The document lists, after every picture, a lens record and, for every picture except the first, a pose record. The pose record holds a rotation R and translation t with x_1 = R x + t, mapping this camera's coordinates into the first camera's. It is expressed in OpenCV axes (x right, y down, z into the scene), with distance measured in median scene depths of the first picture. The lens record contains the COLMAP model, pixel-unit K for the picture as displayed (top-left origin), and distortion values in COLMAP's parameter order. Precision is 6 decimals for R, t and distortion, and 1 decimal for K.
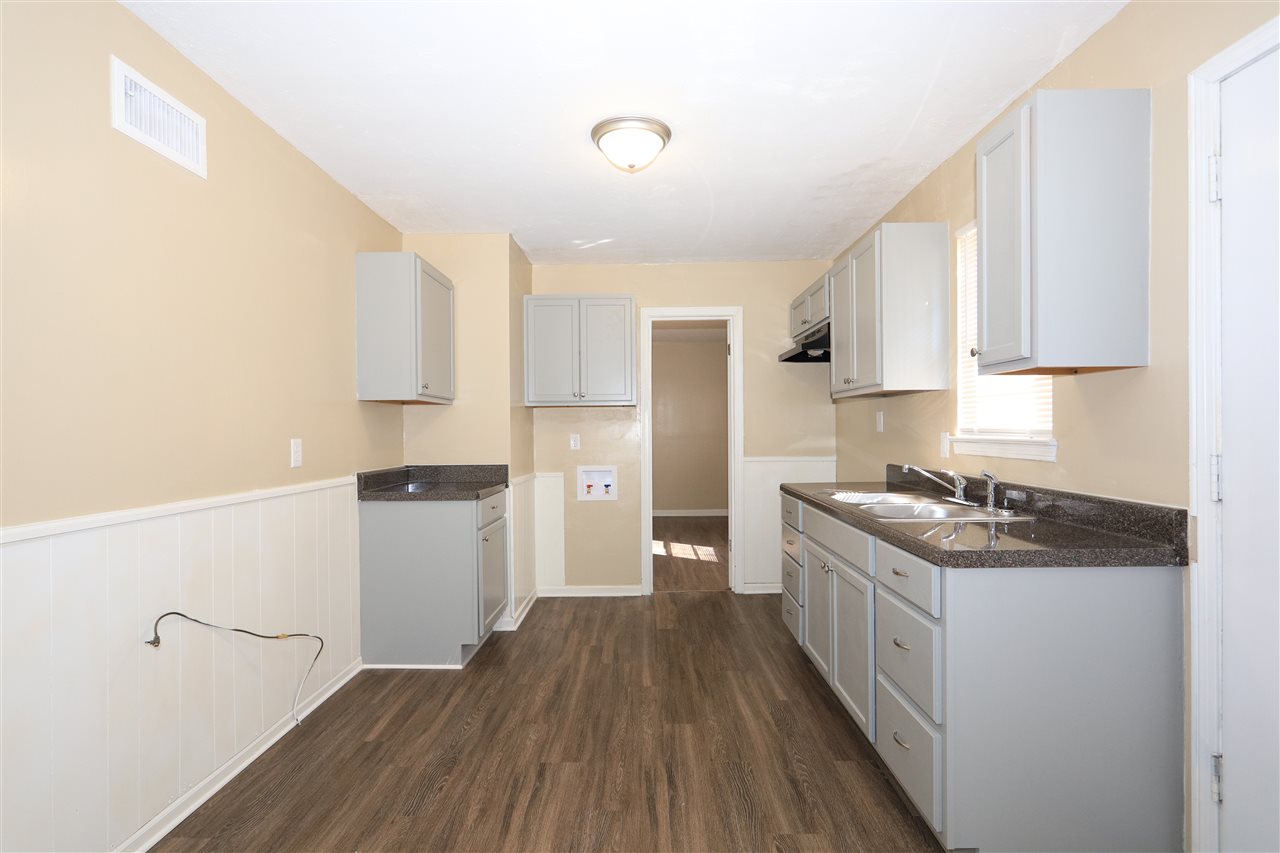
lens RADIAL K [[601.8, 0, 645.4], [0, 601.8, 427.7], [0, 0, 1]] dist [0.003083, 0.000011]
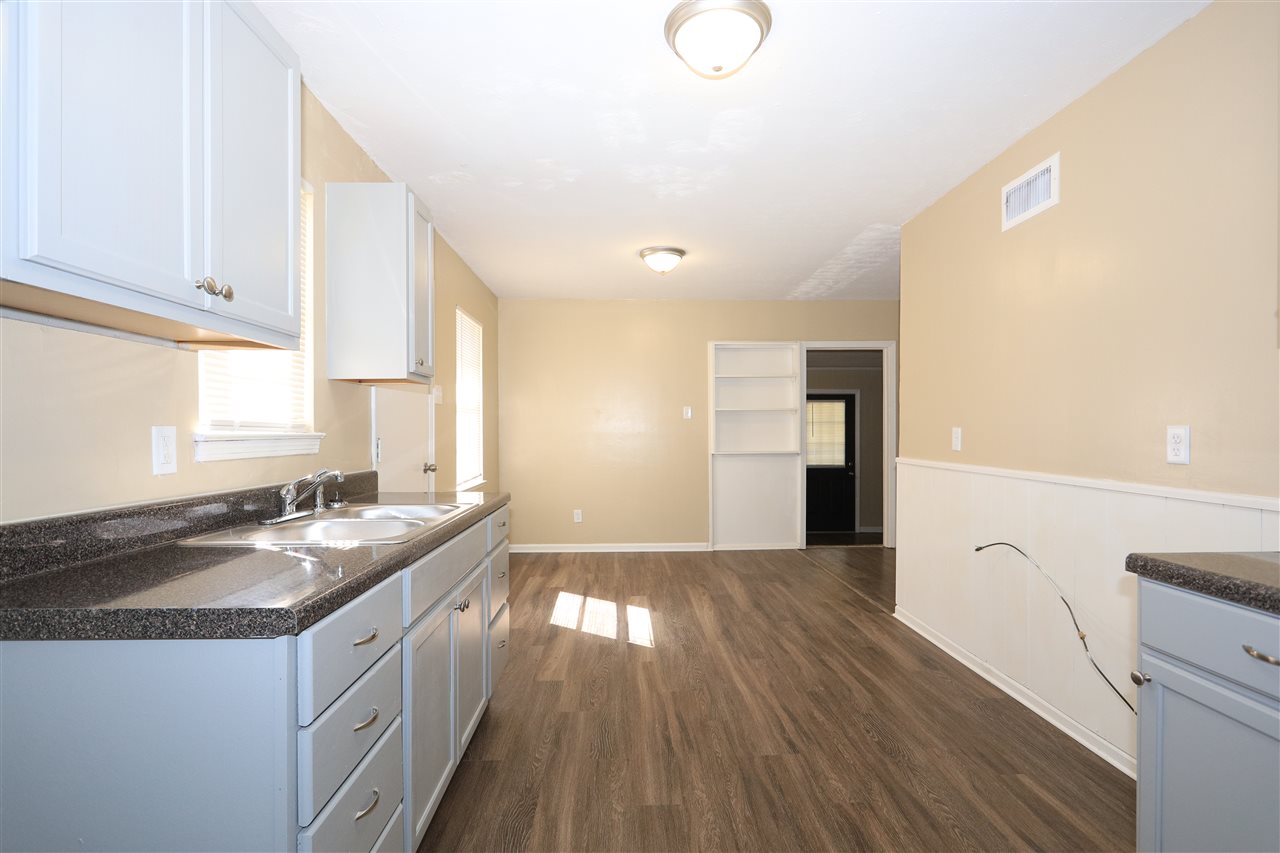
lens RADIAL K [[601.8, 0, 639.4], [0, 601.8, 431.2], [0, 0, 1]] dist [0.003083, 0.000011]
pose [[-0.999400, 0.010820, -0.032891, 0.115299], [0.010934, 0.999935, -0.003293, 0.023648], [0.032853, -0.003650, -0.999454, 1.943468]]
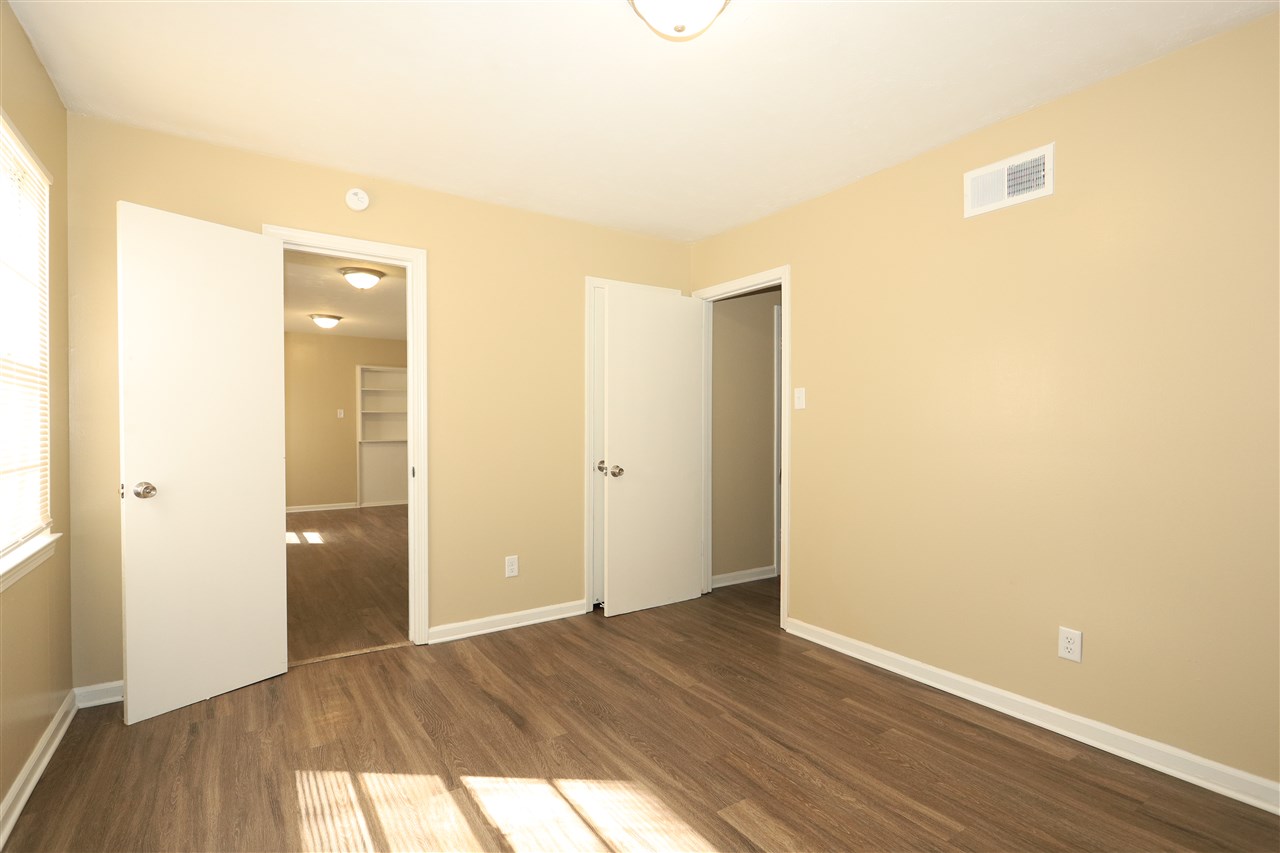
lens RADIAL K [[601.8, 0, 640.4], [0, 601.8, 429.9], [0, 0, 1]] dist [0.003083, 0.000011]
pose [[-0.830154, 0.014333, -0.557351, 0.158205], [0.014979, 0.999882, 0.003403, 0.028710], [0.557334, -0.005523, -0.830270, 2.214427]]
